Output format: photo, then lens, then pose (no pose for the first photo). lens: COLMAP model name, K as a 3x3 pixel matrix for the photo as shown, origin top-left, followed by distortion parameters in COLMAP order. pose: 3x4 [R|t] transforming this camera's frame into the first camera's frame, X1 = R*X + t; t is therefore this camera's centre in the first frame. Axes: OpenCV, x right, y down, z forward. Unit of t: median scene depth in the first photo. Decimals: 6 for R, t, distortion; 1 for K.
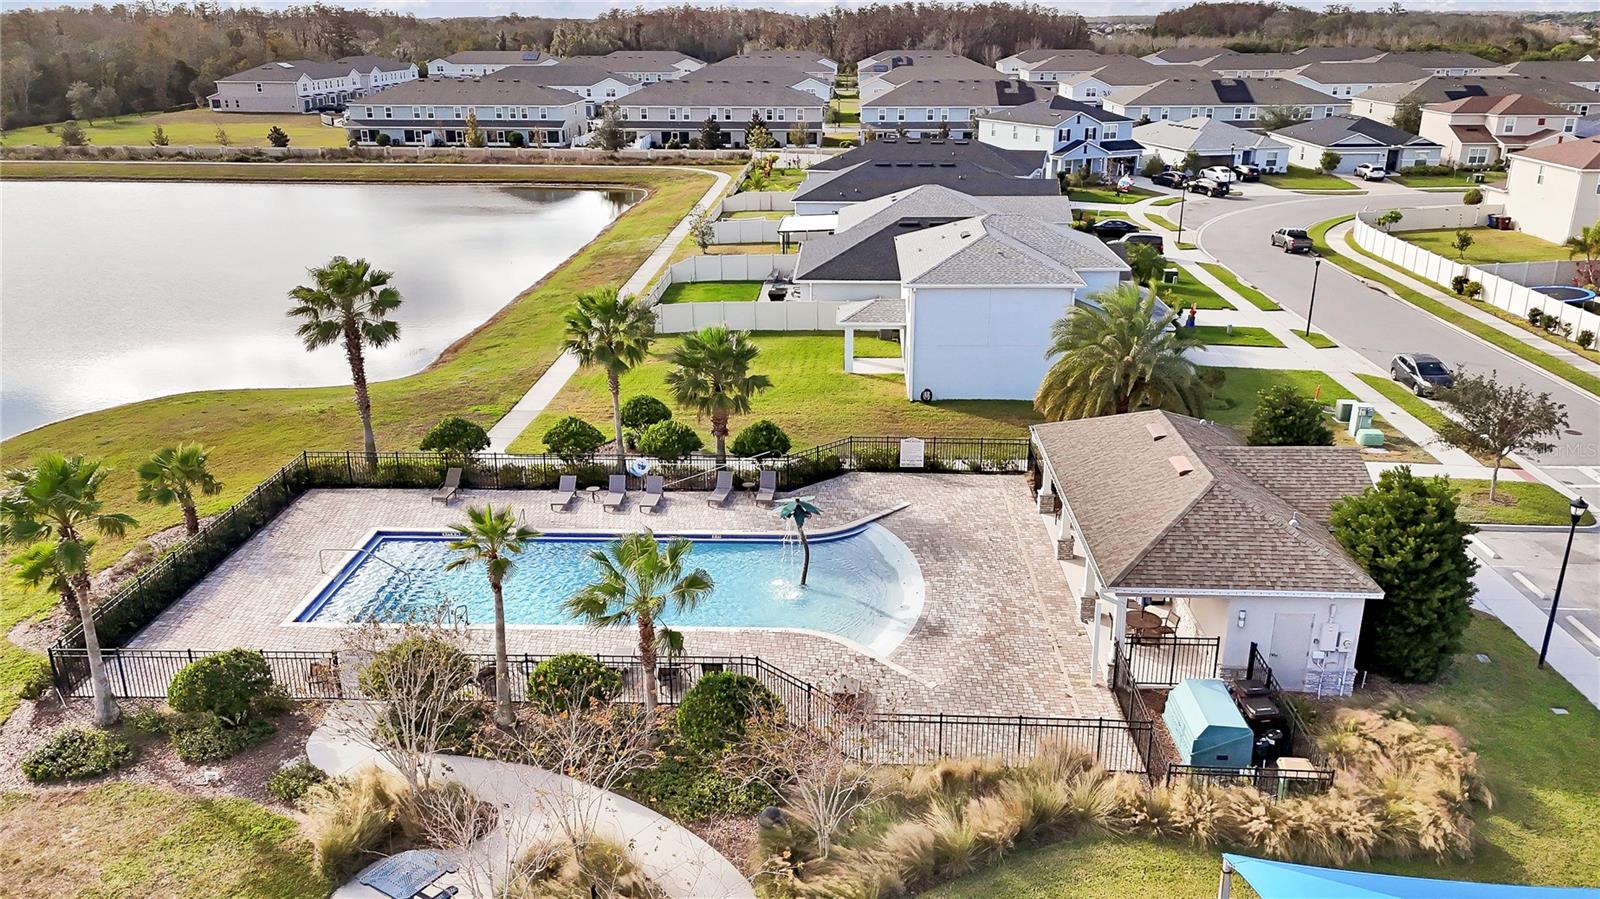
lens RADIAL K [[1160.7, 0, 800.0], [0, 1160.7, 449.5], [0, 0, 1]] dist [0.058212, -0.045033]
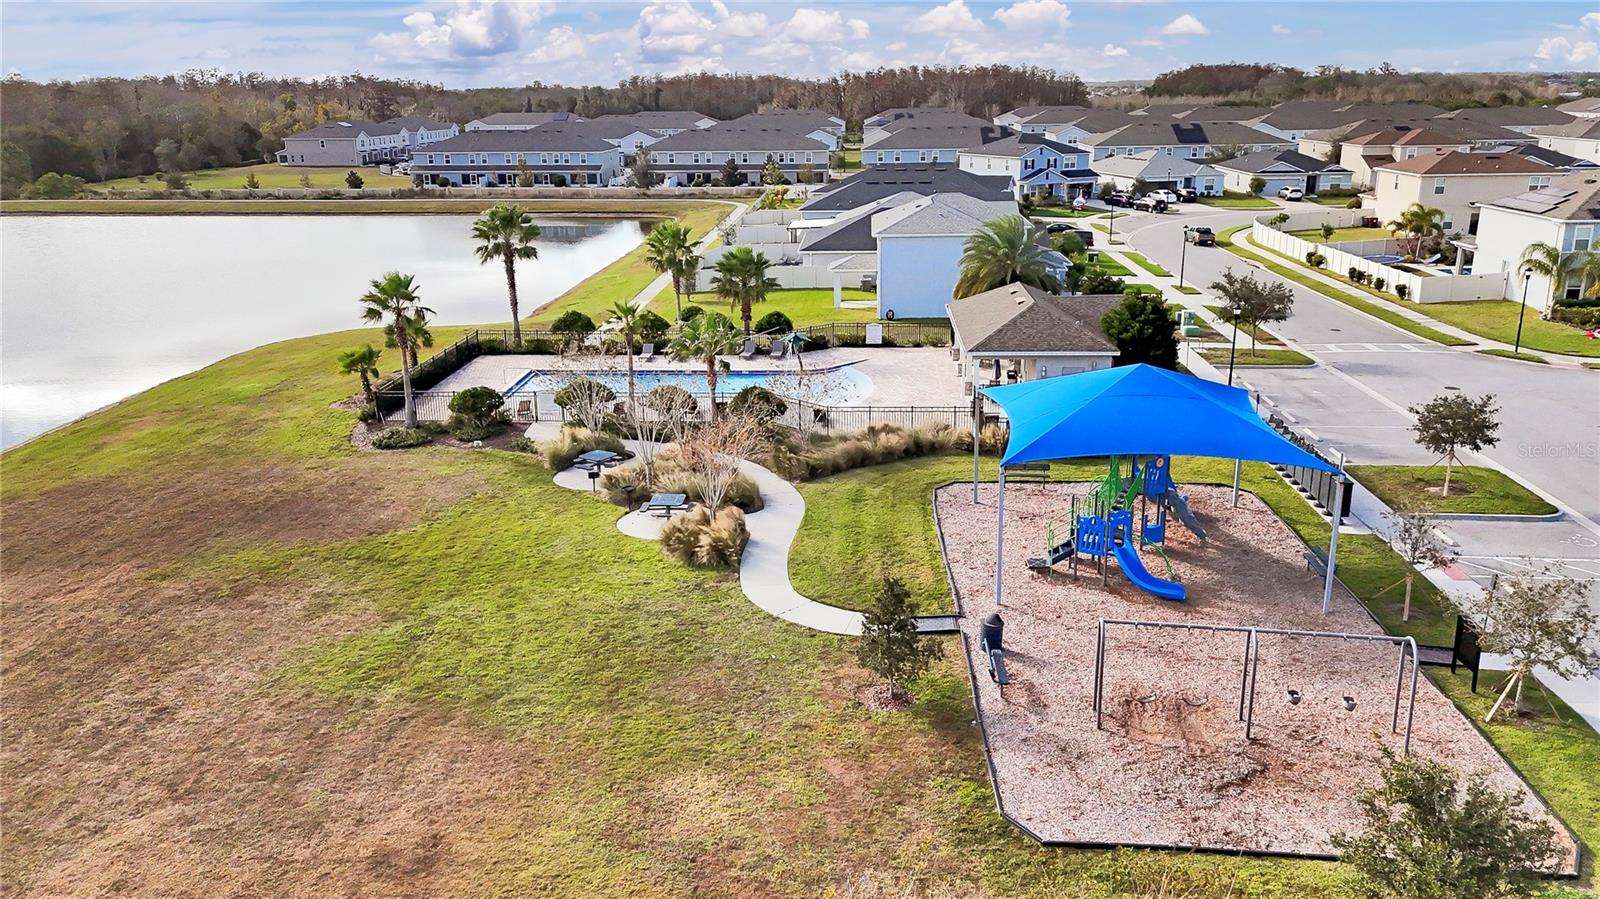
lens RADIAL K [[1160.7, 0, 800.0], [0, 1160.7, 449.5], [0, 0, 1]] dist [0.058212, -0.045033]
pose [[0.999900, -0.006086, -0.012773, 0.005217], [0.005426, 0.998681, -0.051064, 0.062149], [0.013067, 0.050989, 0.998614, -0.134436]]
